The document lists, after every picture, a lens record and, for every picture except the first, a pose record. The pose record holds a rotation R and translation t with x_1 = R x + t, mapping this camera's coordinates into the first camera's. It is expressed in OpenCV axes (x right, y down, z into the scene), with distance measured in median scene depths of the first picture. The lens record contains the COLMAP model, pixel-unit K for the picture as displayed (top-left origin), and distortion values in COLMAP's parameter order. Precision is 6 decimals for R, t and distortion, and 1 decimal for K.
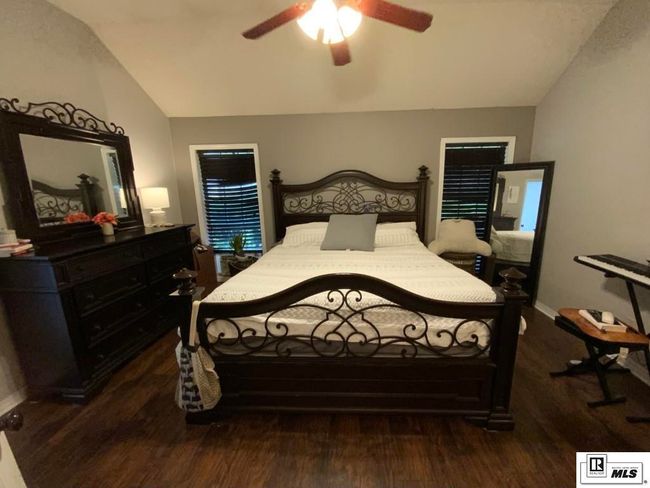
lens RADIAL K [[266.4, 0, 327.8], [0, 266.4, 243.1], [0, 0, 1]] dist [0.023928, -0.016669]
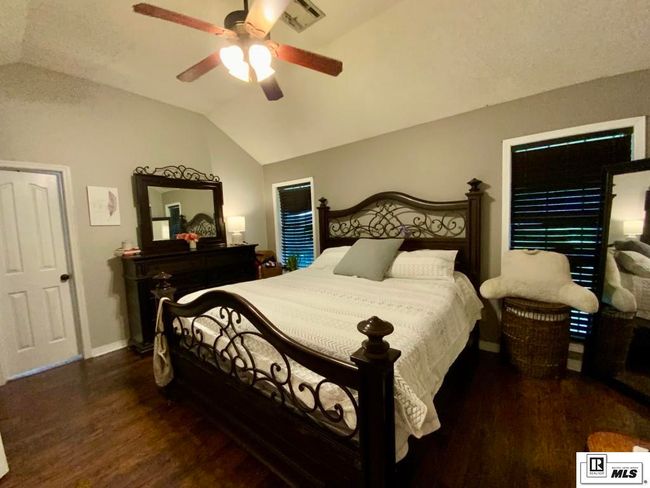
lens RADIAL K [[250.5, 0, 323.0], [0, 250.5, 245.0], [0, 0, 1]] dist [-0.000934, -0.000272]
pose [[0.833669, 0.034009, -0.551216, 0.405735], [-0.087221, 0.993684, -0.070606, -0.010846], [0.545333, 0.106939, 0.831370, 0.184878]]
